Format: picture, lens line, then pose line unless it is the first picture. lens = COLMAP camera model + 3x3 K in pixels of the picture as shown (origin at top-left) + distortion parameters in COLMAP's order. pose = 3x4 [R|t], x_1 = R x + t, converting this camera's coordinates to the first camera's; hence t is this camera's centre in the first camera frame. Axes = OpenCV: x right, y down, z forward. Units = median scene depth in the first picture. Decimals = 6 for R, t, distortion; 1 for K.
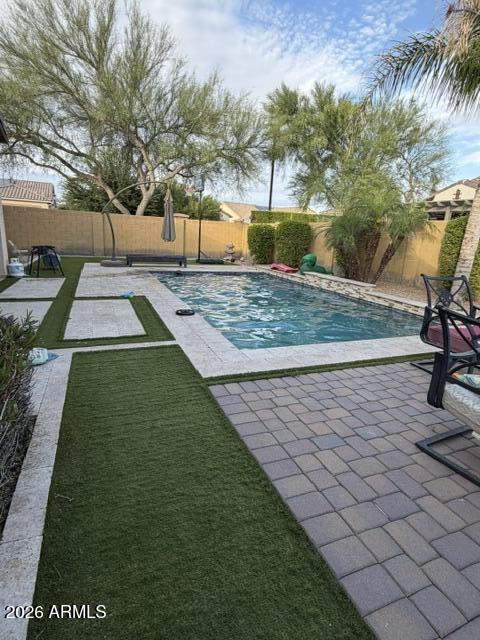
lens RADIAL K [[340.7, 0, 240.0], [0, 340.7, 320.0], [0, 0, 1]] dist [0.005087, 0.000716]
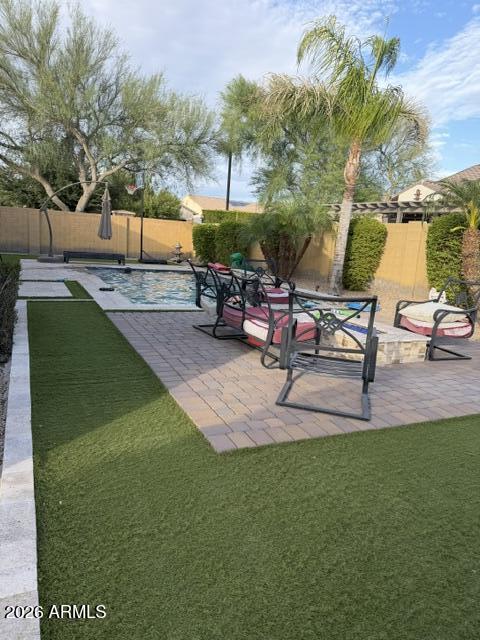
lens RADIAL K [[461.9, 0, 226.1], [0, 461.9, 319.8], [0, 0, 1]] dist [0.050096, -0.004502]
pose [[0.999810, 0.011079, 0.016041, 0.090185], [-0.009987, 0.997729, -0.066609, 0.068966], [-0.016743, 0.066436, 0.997650, -0.259188]]
